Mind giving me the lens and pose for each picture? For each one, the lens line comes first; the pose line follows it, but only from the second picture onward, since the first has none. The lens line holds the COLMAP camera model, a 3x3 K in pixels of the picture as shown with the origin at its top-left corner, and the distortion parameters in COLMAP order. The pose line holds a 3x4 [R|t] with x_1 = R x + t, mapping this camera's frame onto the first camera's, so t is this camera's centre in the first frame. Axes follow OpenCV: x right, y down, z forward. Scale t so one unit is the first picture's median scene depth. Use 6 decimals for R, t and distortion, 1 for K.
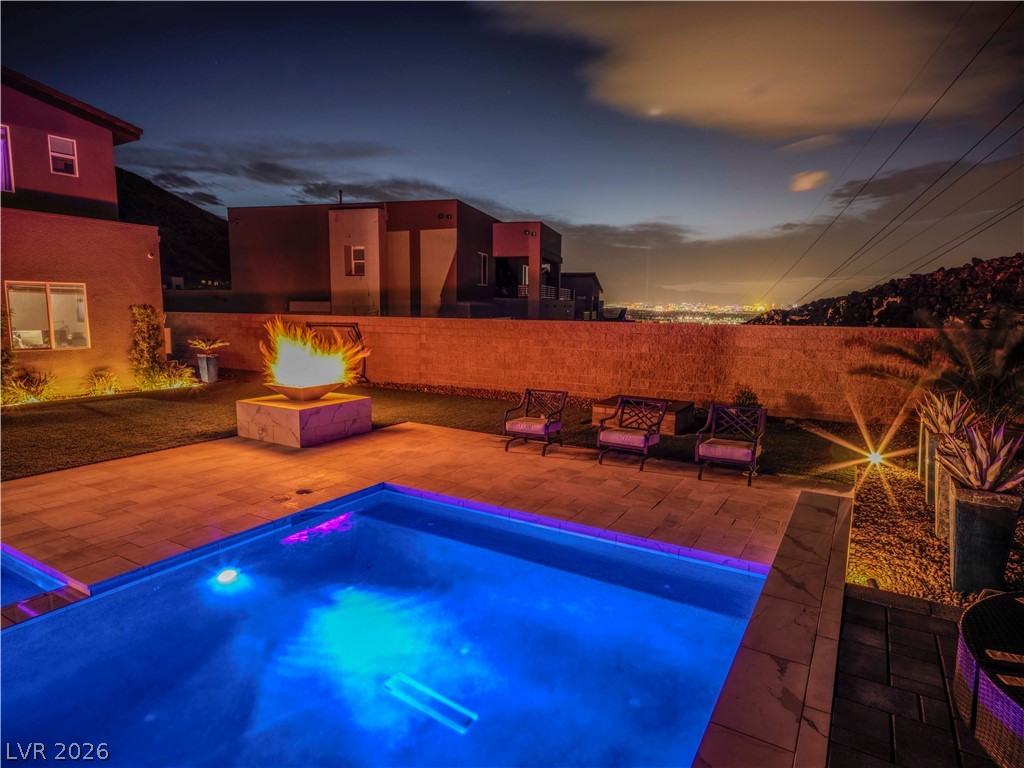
lens RADIAL K [[597.1, 0, 510.0], [0, 597.1, 381.5], [0, 0, 1]] dist [0.007447, 0.000362]
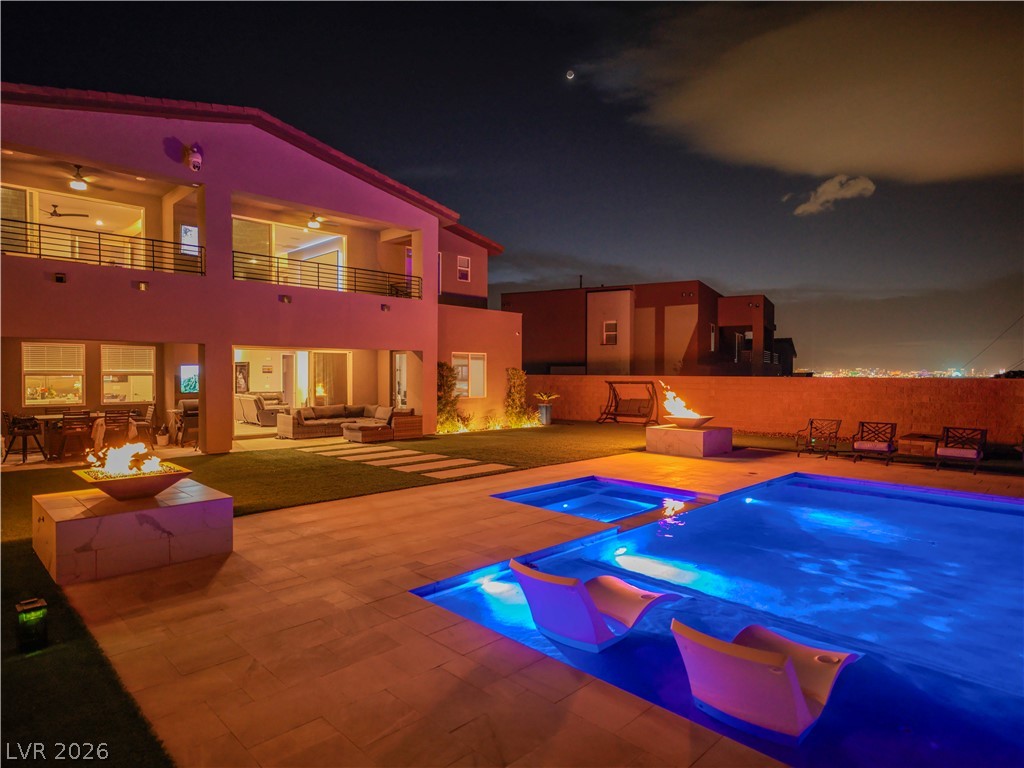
lens RADIAL K [[597.1, 0, 511.2], [0, 597.1, 383.3], [0, 0, 1]] dist [0.007447, 0.000362]
pose [[0.970833, -0.001398, -0.239754, -0.276596], [-0.024692, 0.994083, -0.105780, 0.058733], [0.238483, 0.108615, 0.965054, -0.364603]]
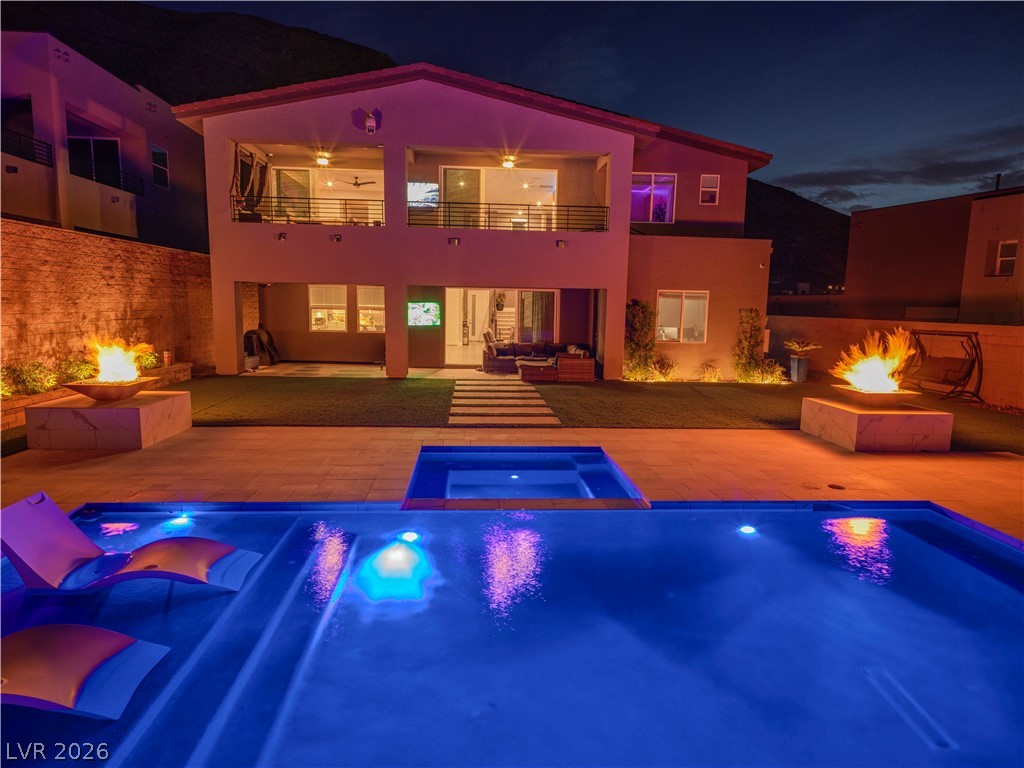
lens RADIAL K [[597.1, 0, 508.9], [0, 597.1, 382.4], [0, 0, 1]] dist [0.007447, 0.000362]
pose [[0.574672, 0.110917, -0.810833, 0.070855], [-0.116868, 0.991741, 0.052834, 0.006477], [0.809996, 0.064398, 0.582888, -0.039985]]
